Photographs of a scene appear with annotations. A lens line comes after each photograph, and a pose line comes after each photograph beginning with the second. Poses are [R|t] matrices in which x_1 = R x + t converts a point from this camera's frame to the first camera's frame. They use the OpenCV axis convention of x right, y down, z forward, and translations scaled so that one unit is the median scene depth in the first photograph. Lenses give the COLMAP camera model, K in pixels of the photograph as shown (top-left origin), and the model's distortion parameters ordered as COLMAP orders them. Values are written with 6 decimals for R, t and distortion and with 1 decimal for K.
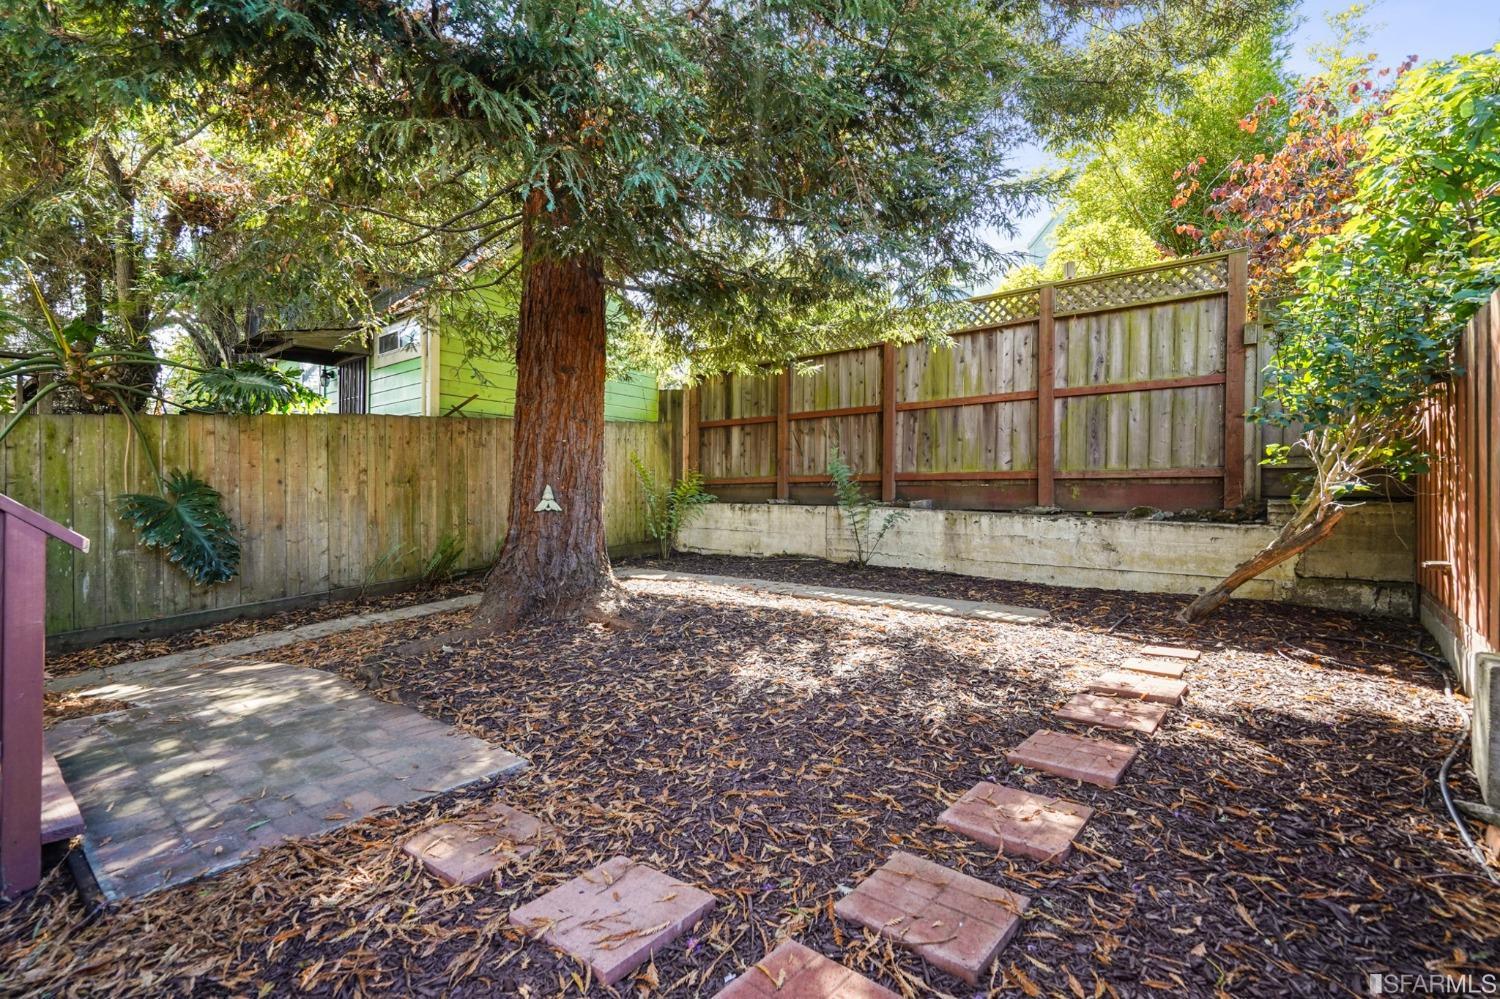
lens RADIAL K [[693.7, 0, 741.5], [0, 693.7, 500.4], [0, 0, 1]] dist [0.000366, -0.000015]
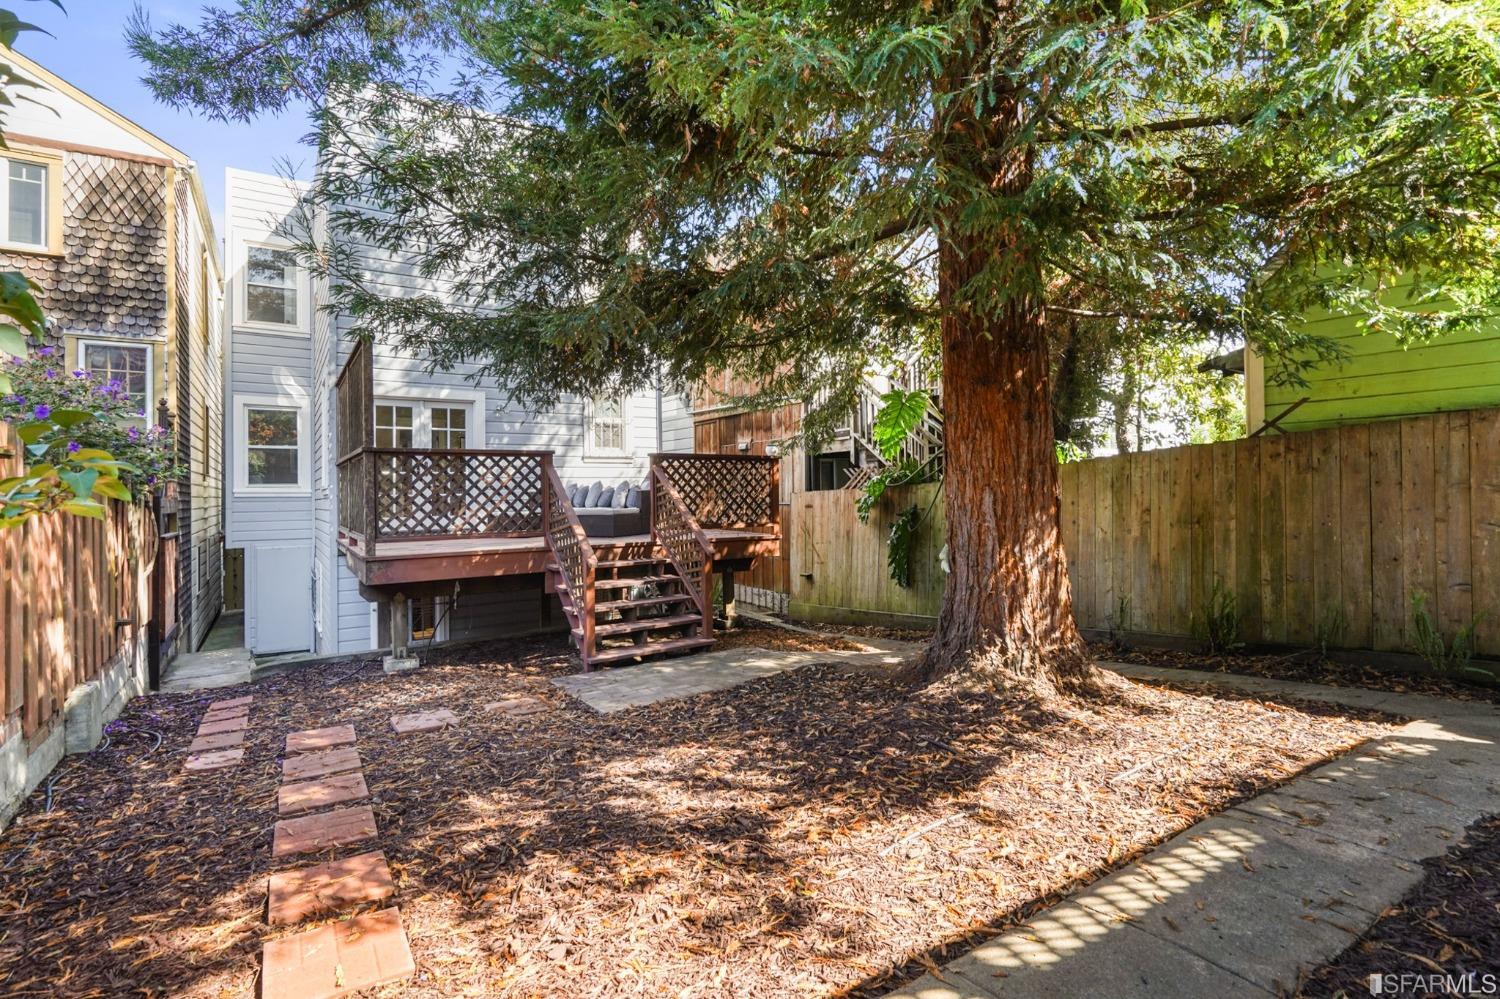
lens RADIAL K [[693.7, 0, 741.3], [0, 693.7, 498.0], [0, 0, 1]] dist [0.000366, -0.000015]
pose [[-0.279676, -0.004369, -0.960084, 1.161206], [0.011774, 0.999899, -0.007980, -0.133808], [0.960022, -0.013535, -0.279596, 1.664686]]
